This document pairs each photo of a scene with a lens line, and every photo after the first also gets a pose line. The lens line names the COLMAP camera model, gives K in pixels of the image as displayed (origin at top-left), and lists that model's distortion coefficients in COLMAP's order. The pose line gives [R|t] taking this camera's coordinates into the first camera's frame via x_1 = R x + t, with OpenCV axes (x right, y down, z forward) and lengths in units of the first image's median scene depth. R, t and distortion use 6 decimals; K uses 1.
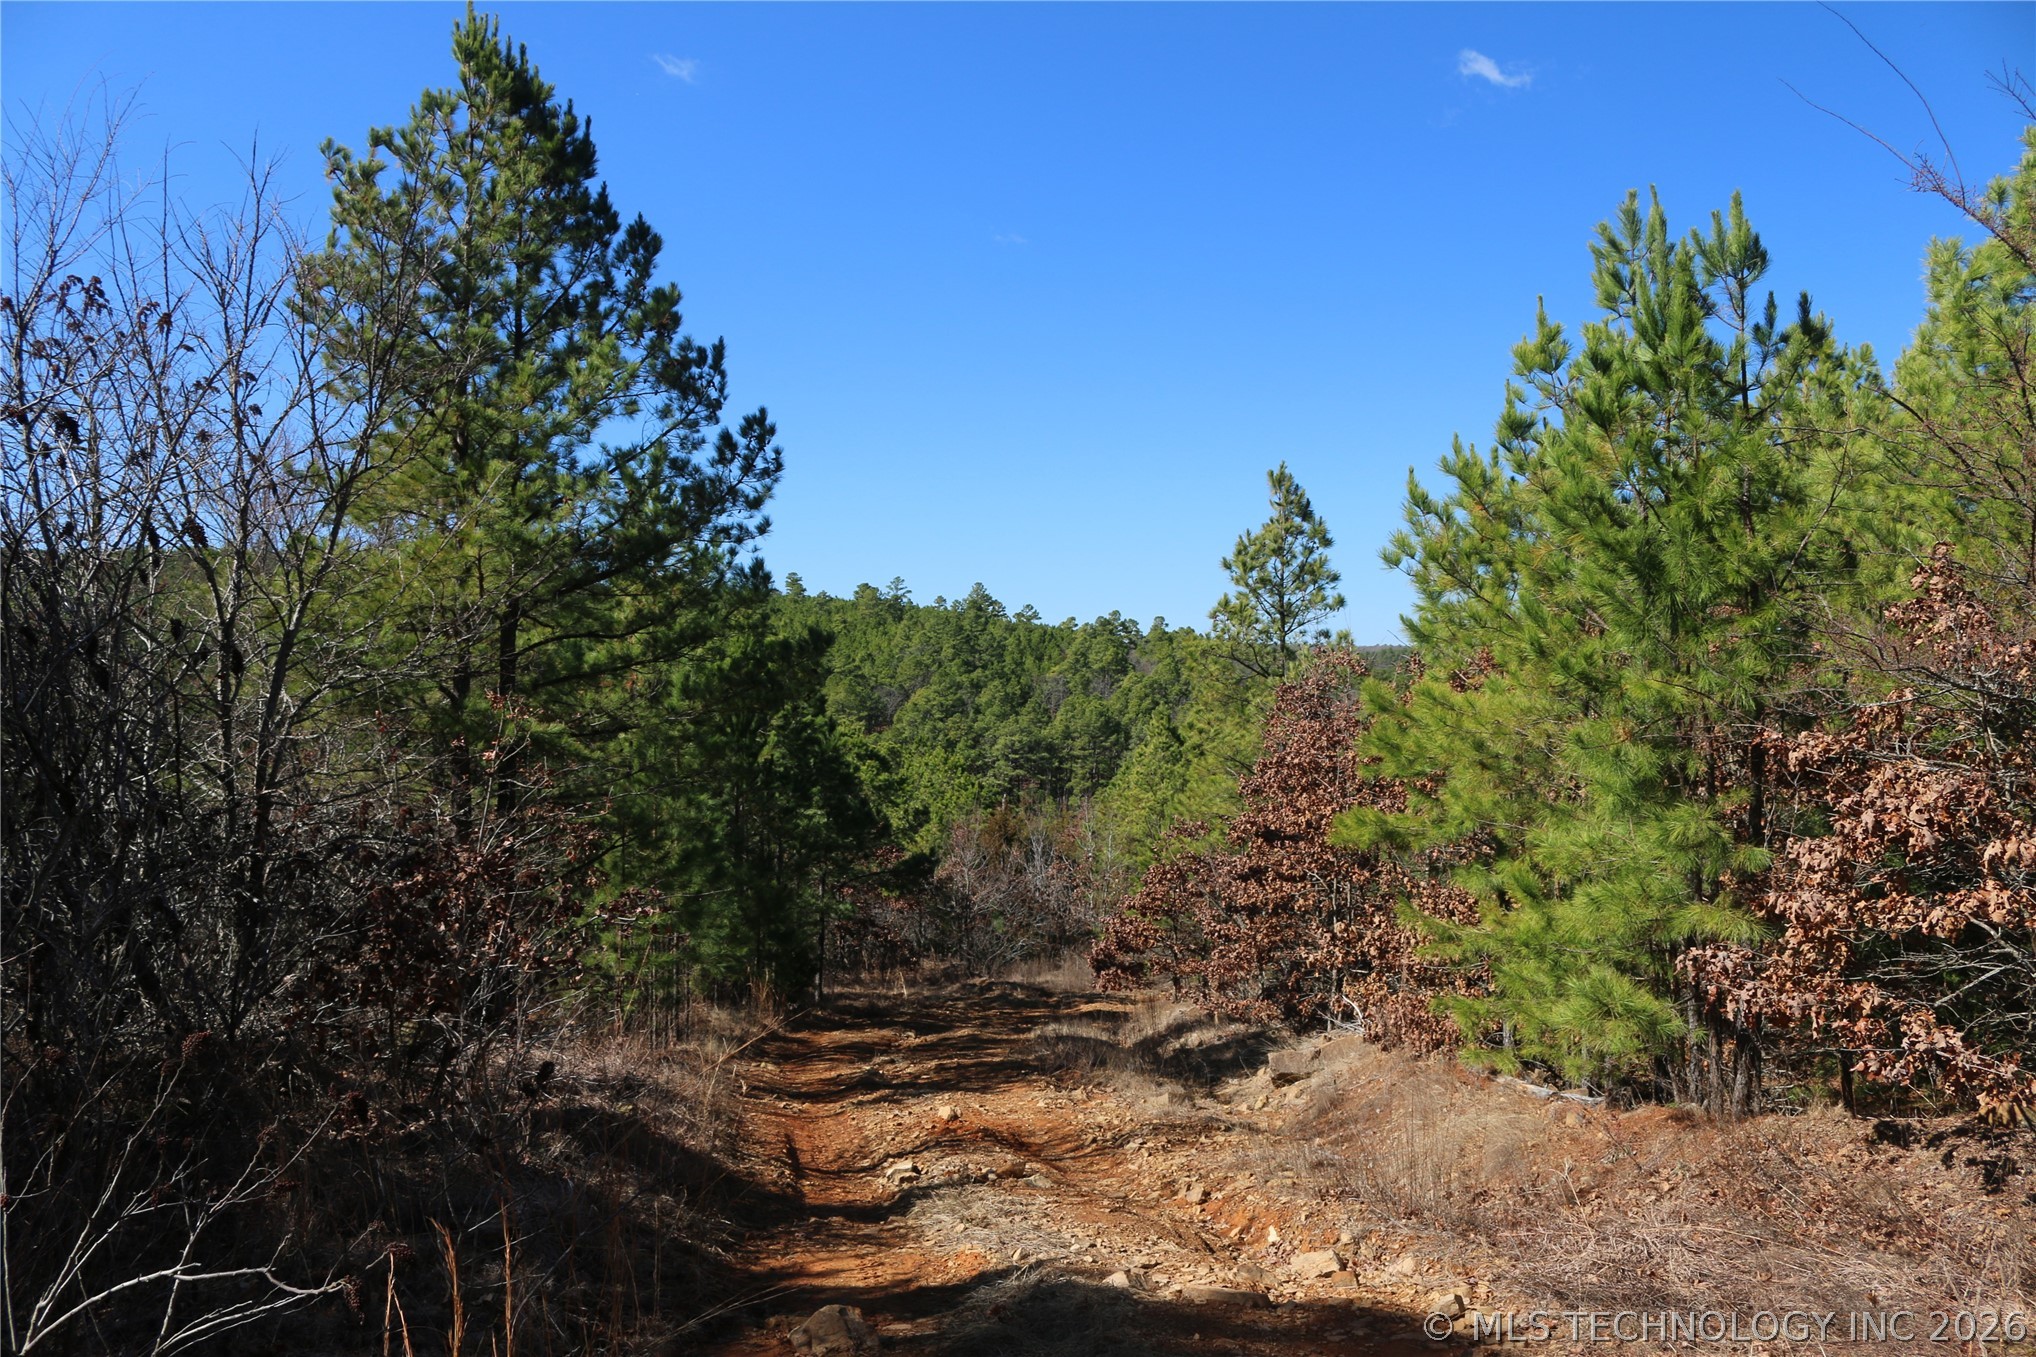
lens RADIAL K [[1666.9, 0, 1014.2], [0, 1666.9, 670.3], [0, 0, 1]] dist [-0.153708, 0.120971]
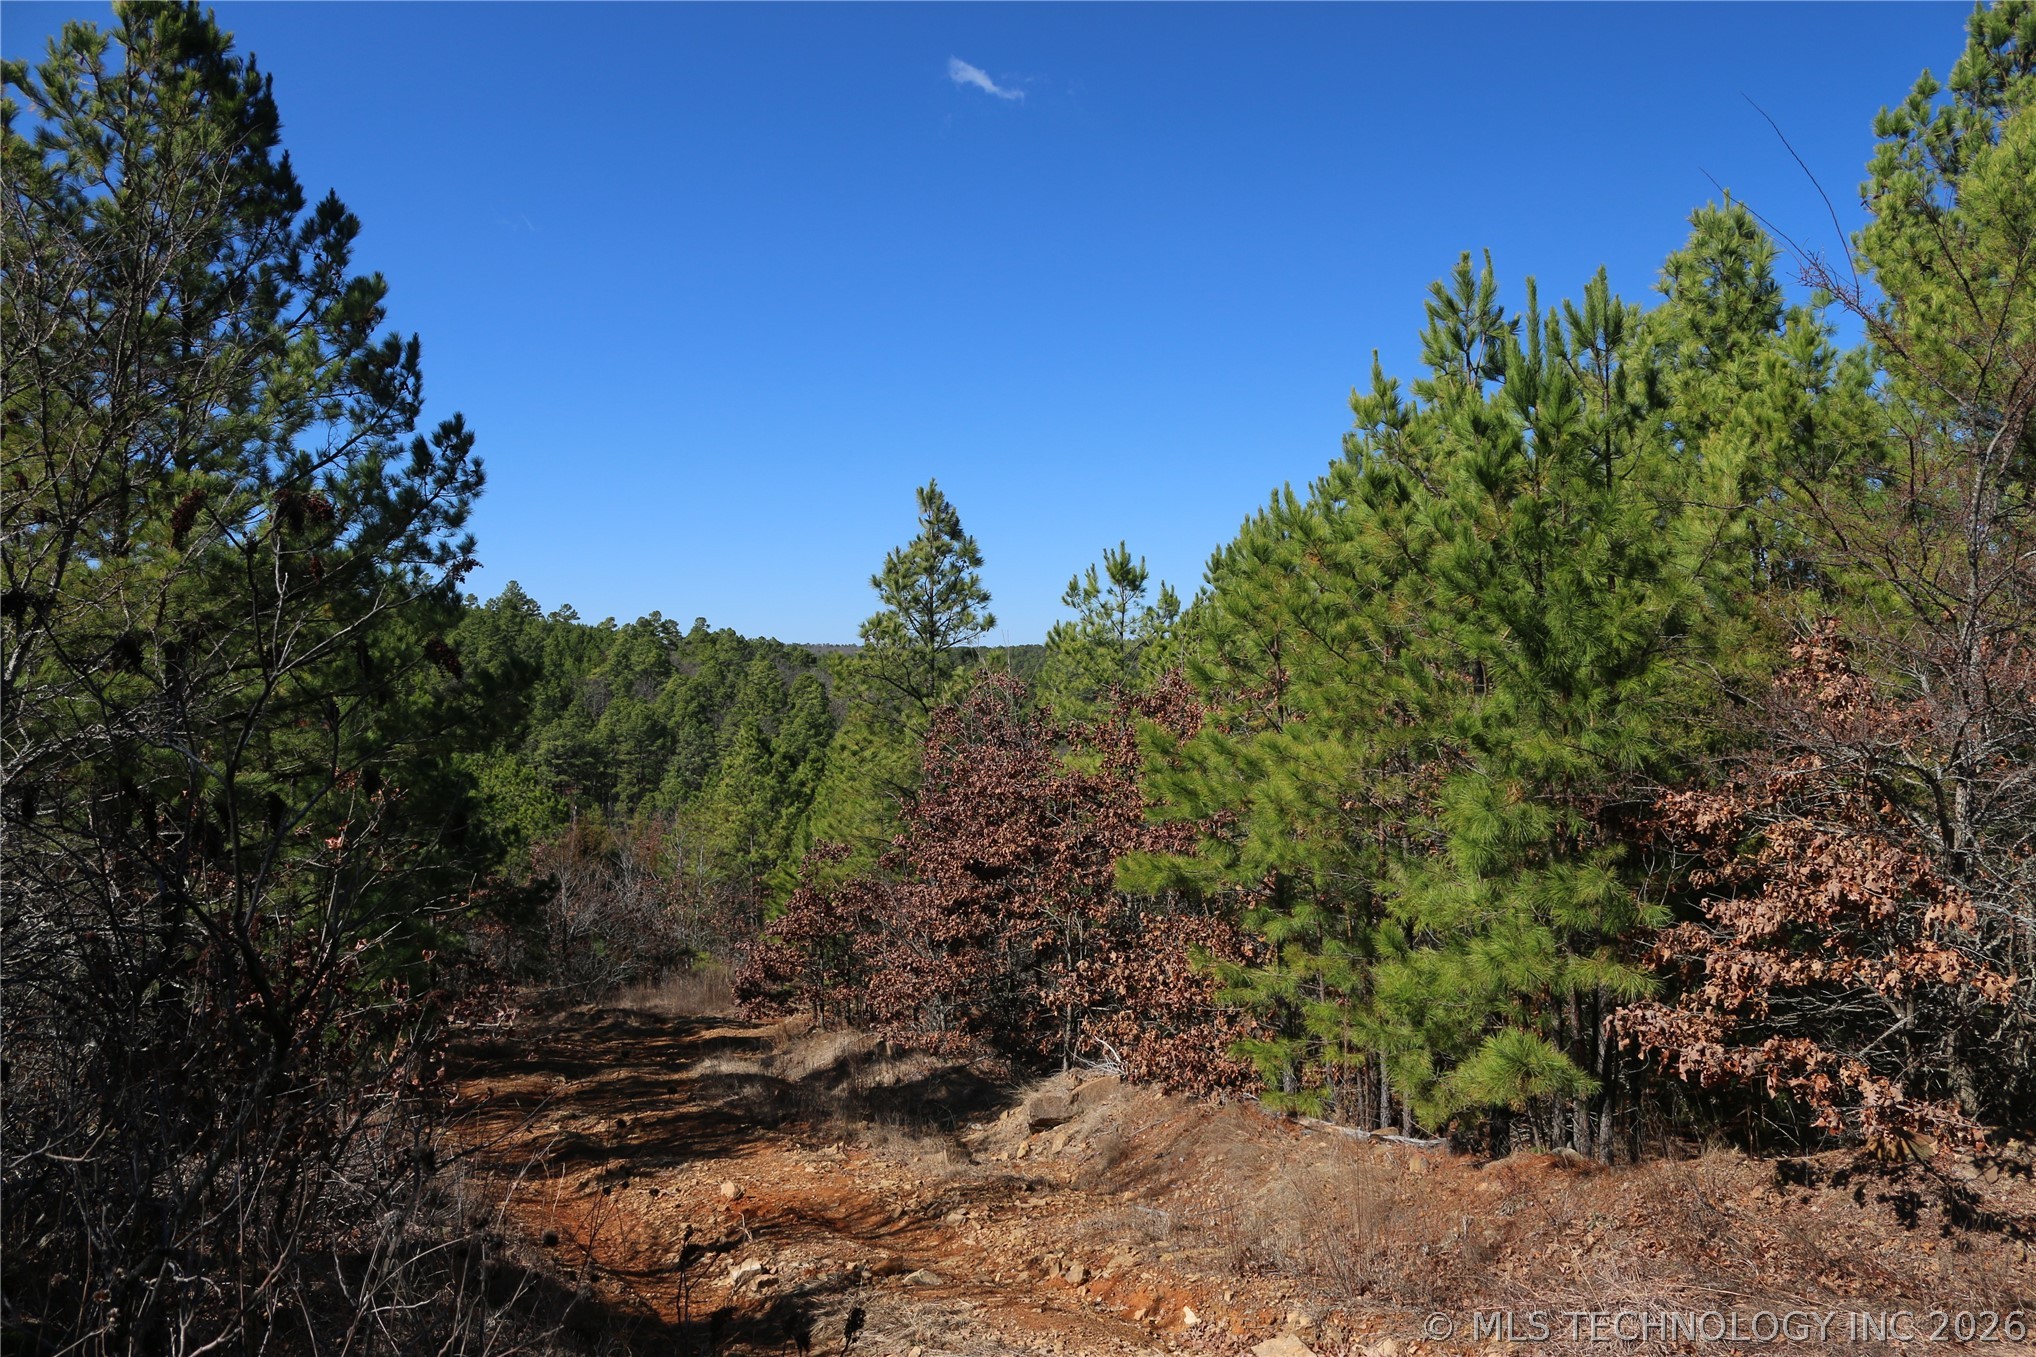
lens RADIAL K [[1666.9, 0, 1014.0], [0, 1666.9, 675.7], [0, 0, 1]] dist [-0.153708, 0.120971]
pose [[0.960388, 0.003039, 0.278649, -0.116746], [-0.003980, 0.999988, 0.002814, -0.020055], [-0.278637, -0.003811, 0.960389, 0.056573]]
